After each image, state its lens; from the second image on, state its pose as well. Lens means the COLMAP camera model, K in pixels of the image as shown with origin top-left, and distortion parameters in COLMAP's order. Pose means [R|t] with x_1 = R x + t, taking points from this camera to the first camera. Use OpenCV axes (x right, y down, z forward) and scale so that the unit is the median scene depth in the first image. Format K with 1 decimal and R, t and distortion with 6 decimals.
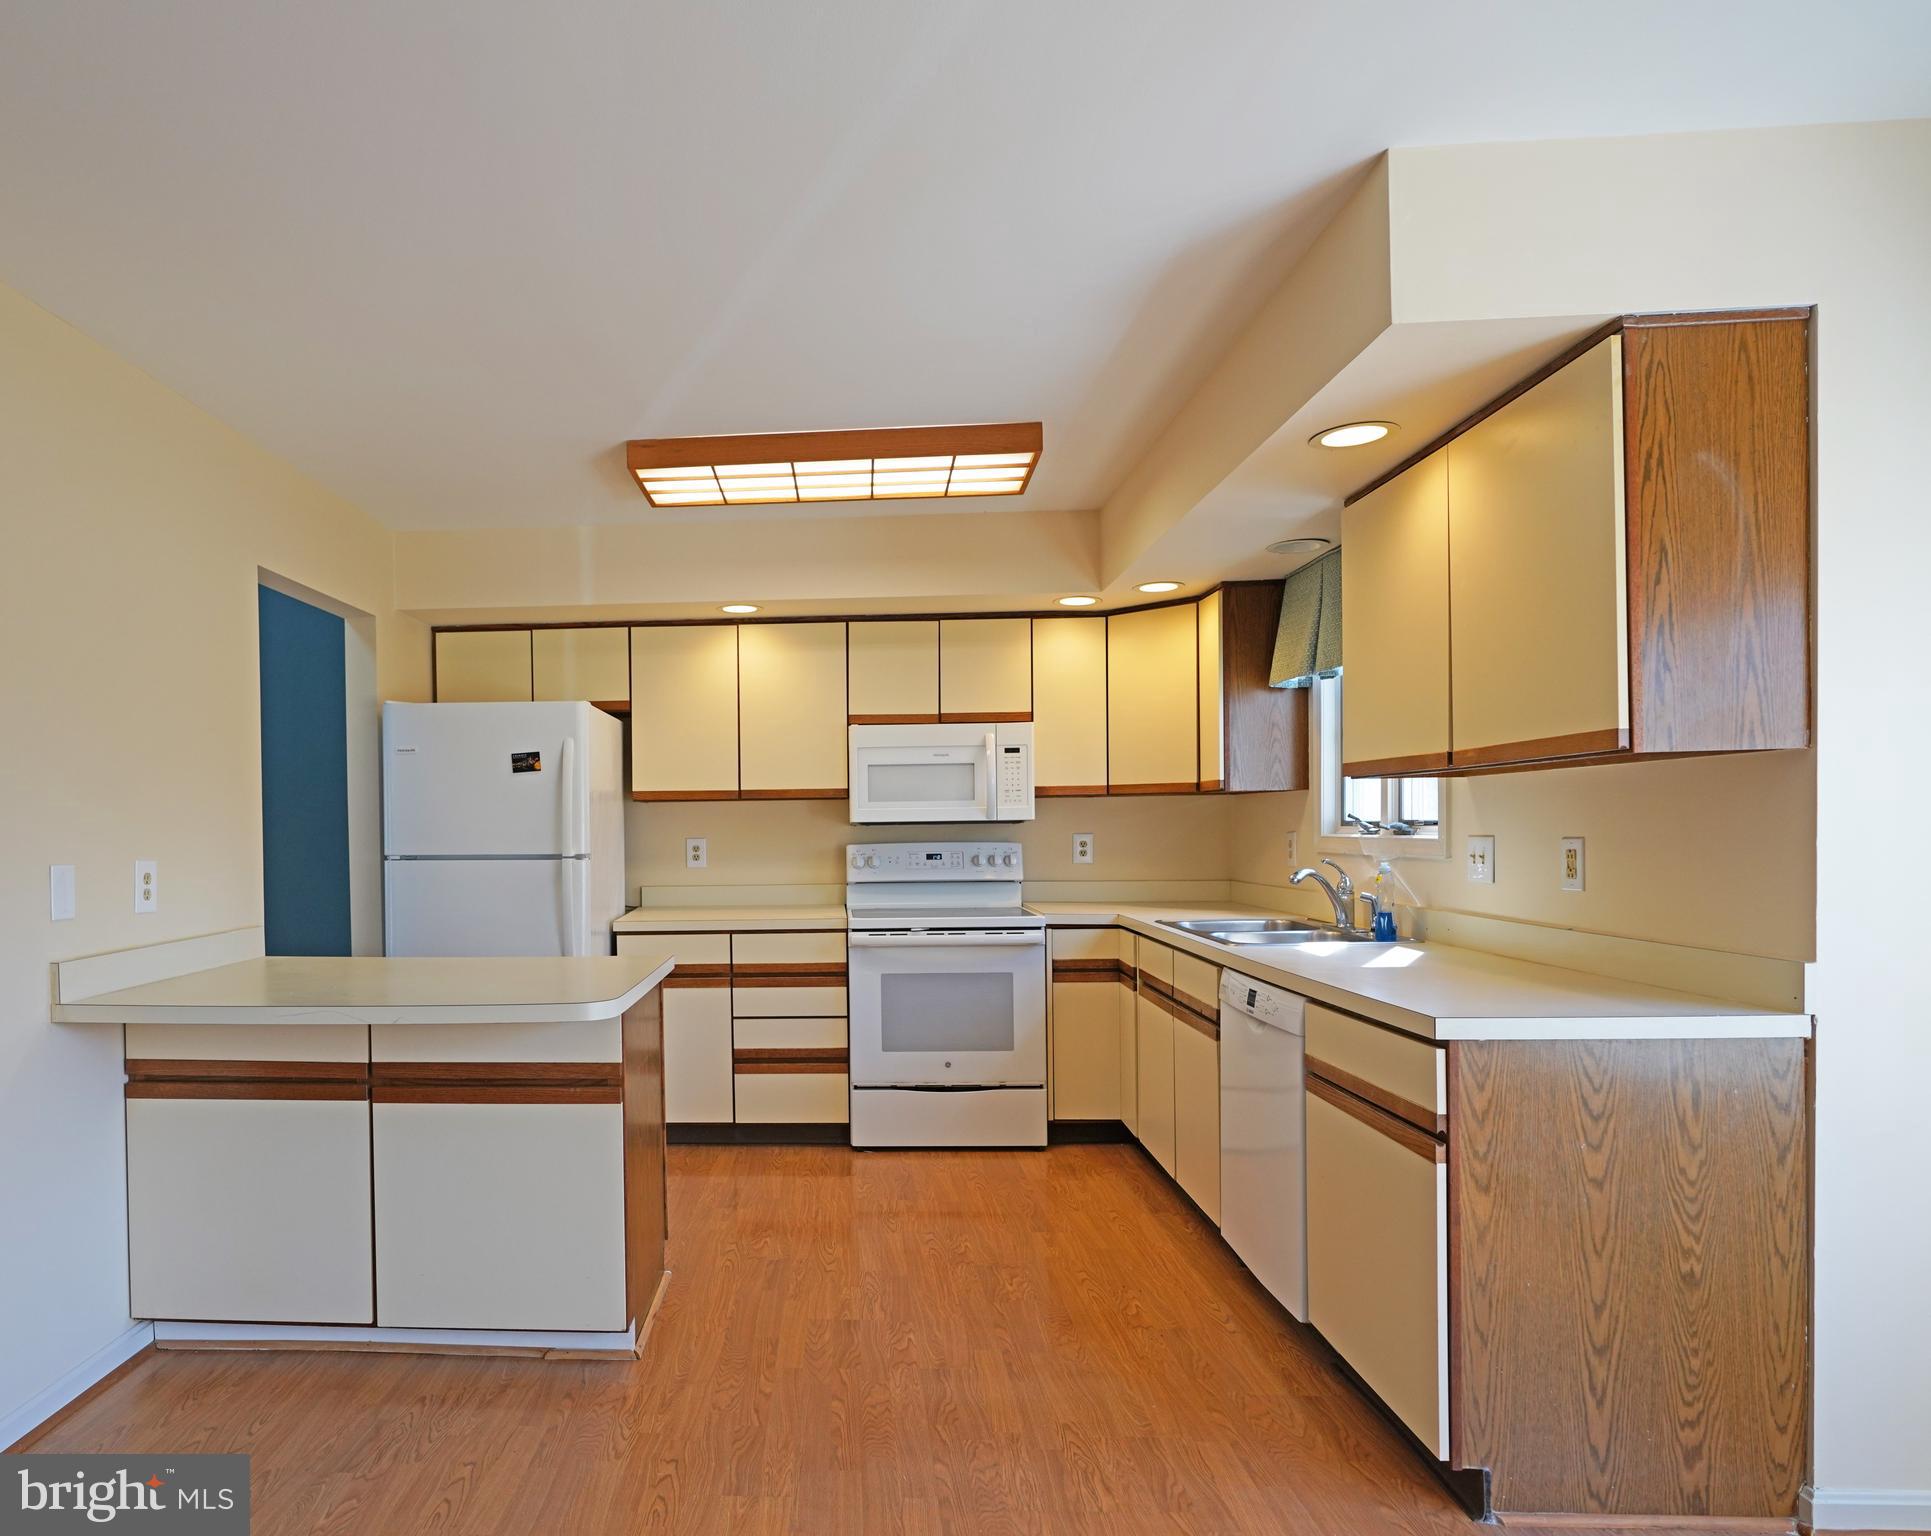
lens RADIAL K [[1162.5, 0, 772.7], [0, 1162.5, 847.6], [0, 0, 1]] dist [-0.014663, 0.008301]
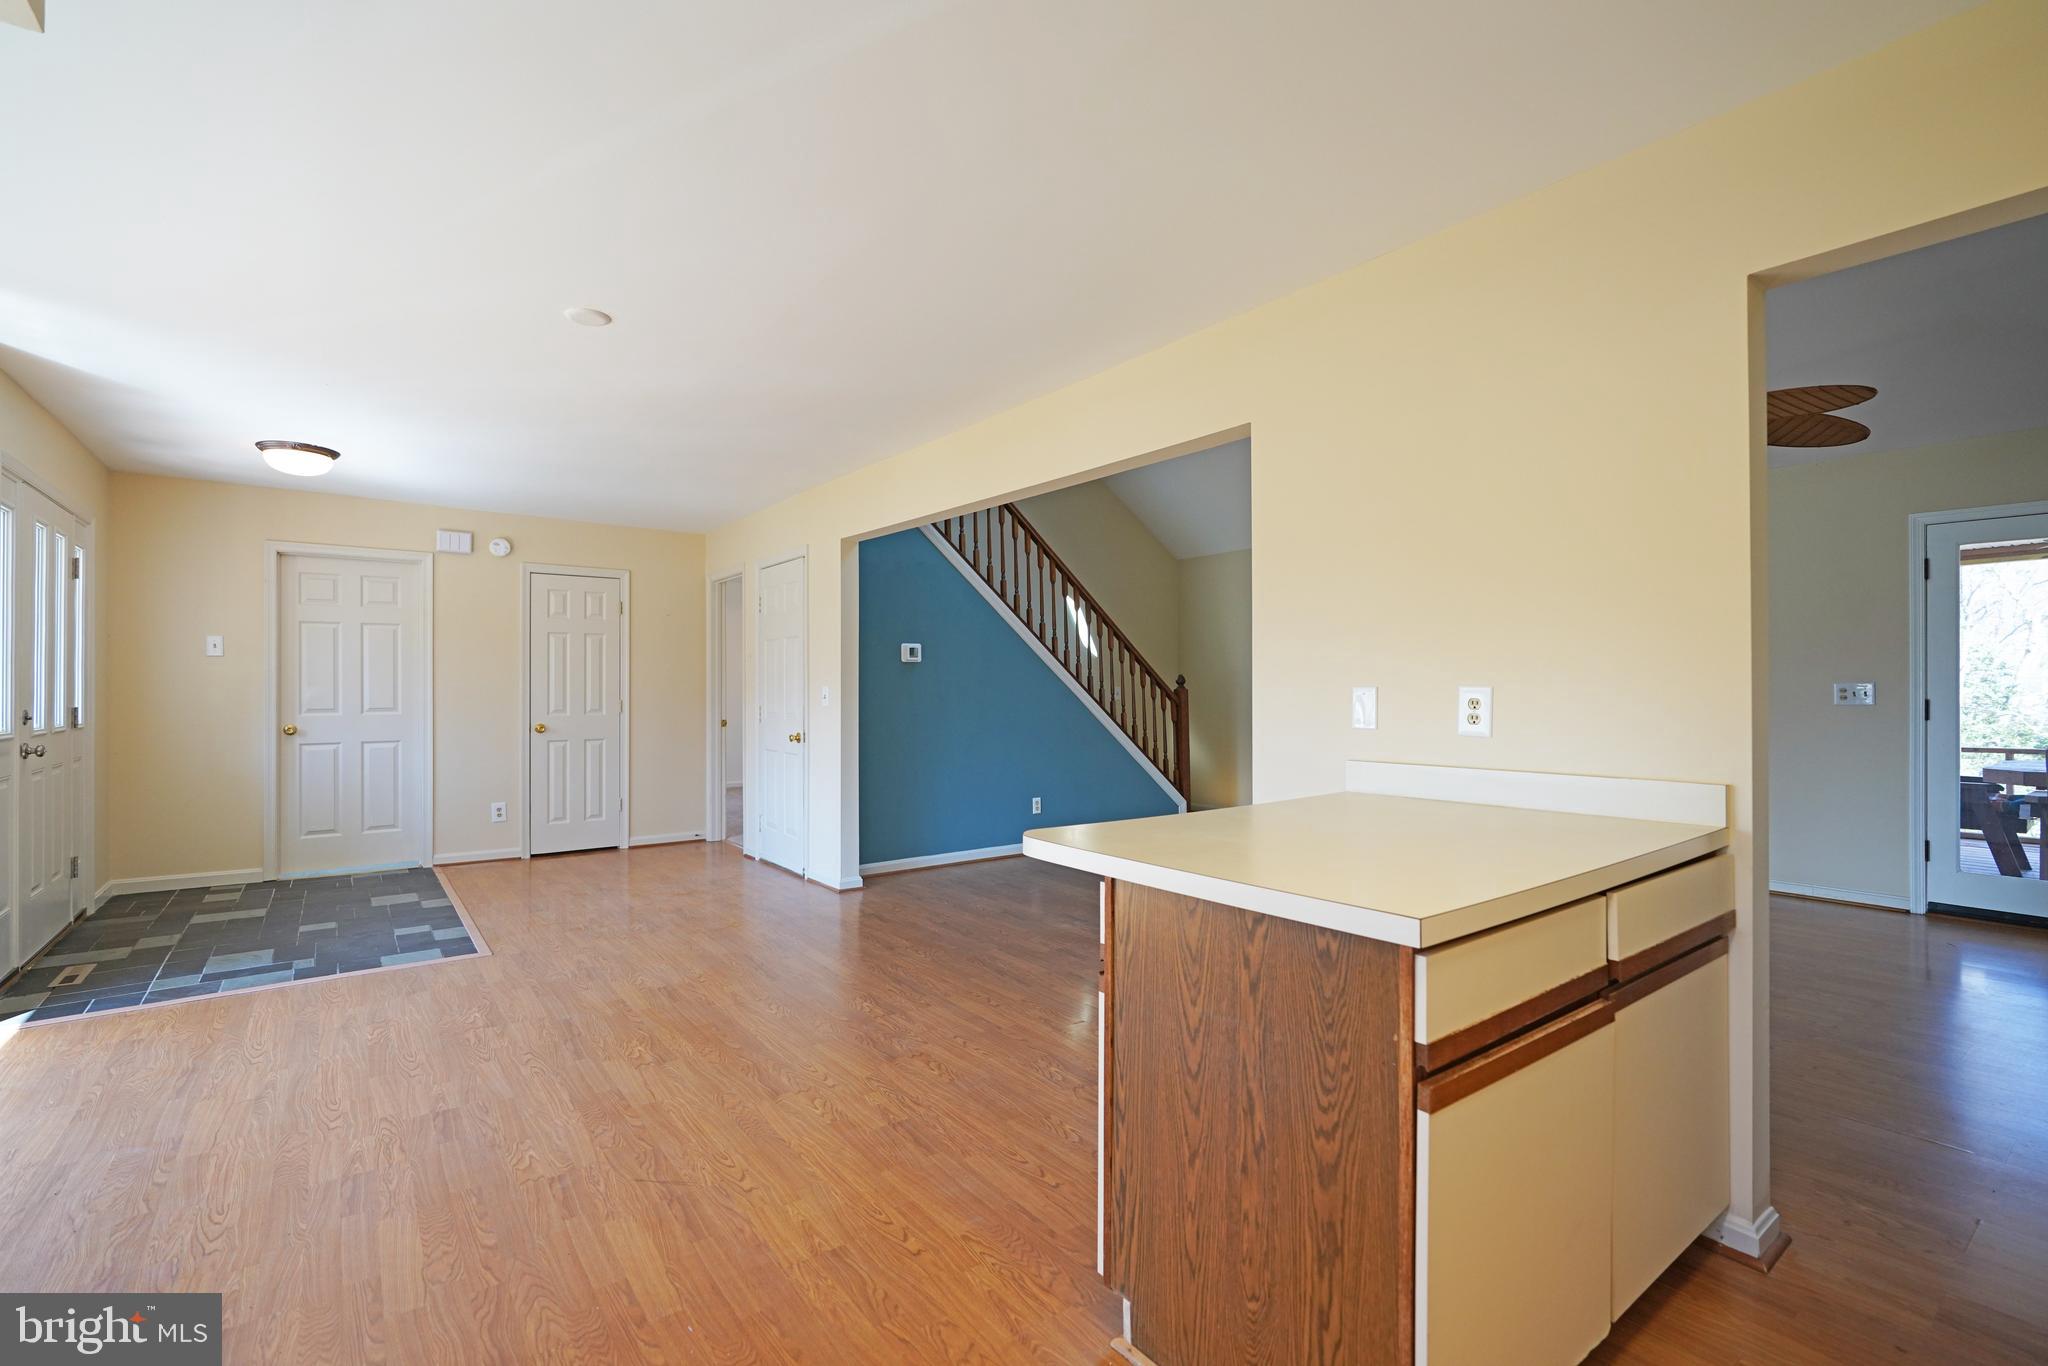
lens RADIAL K [[920.3, 0, 1028.8], [0, 920.3, 680.3], [0, 0, 1]] dist [-0.012648, 0.006627]
pose [[-0.759109, 0.011079, -0.650869, 0.303090], [0.000892, 0.999872, 0.015979, -0.008879], [0.650963, 0.011549, -0.759022, 1.362195]]
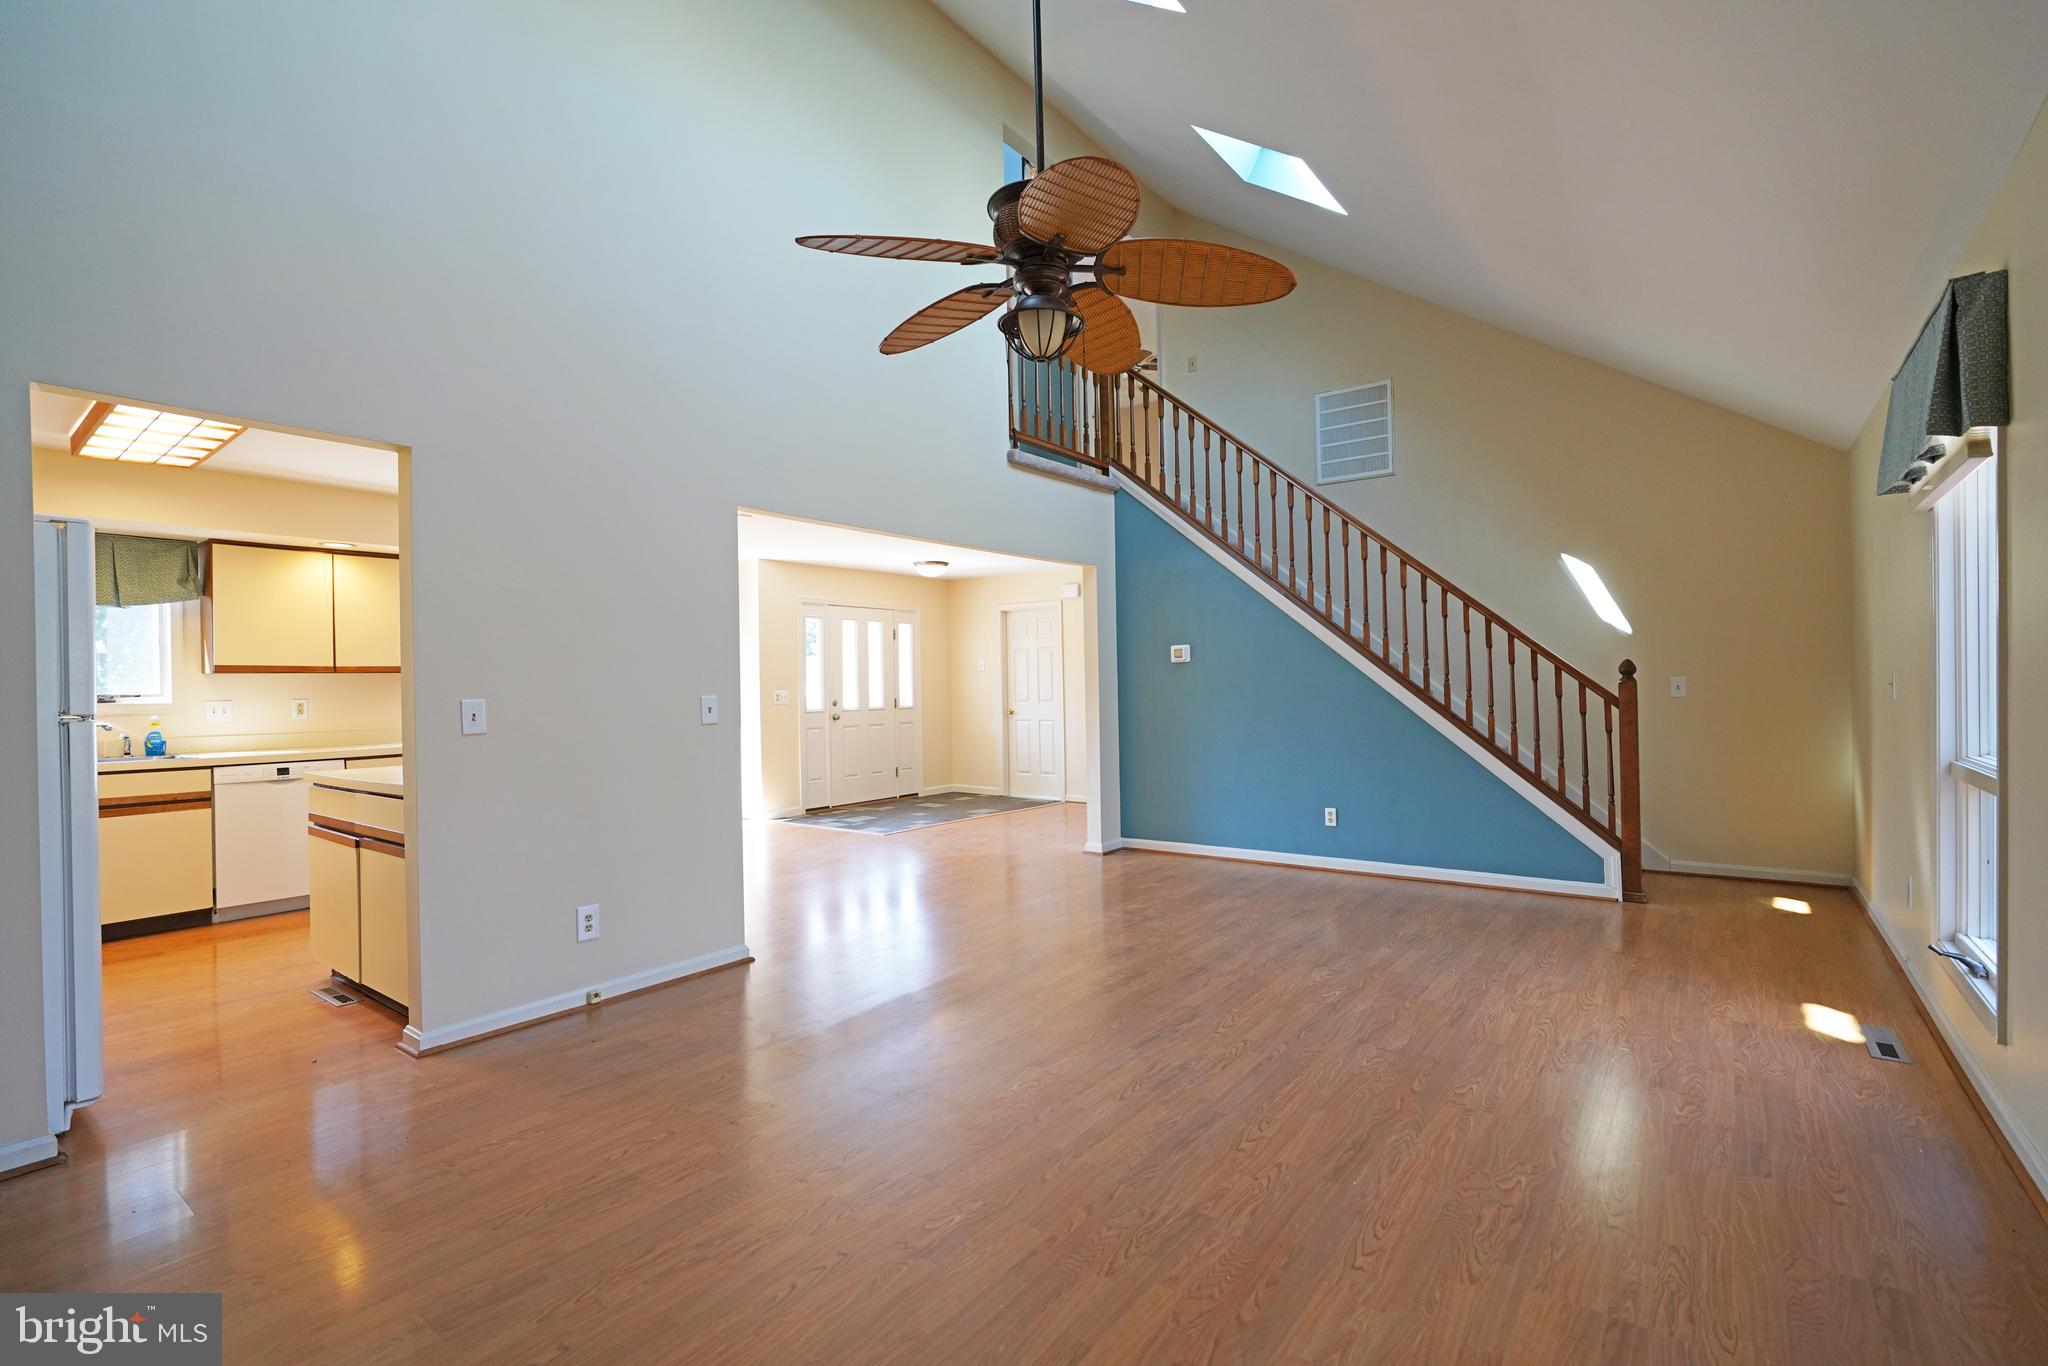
lens RADIAL K [[920.3, 0, 1019.8], [0, 920.3, 682.0], [0, 0, 1]] dist [-0.012648, 0.006627]
pose [[-0.830091, 0.031251, 0.556752, -1.746378], [0.038776, 0.999246, 0.001725, 0.011722], [-0.556278, 0.023021, -0.830677, 1.693054]]
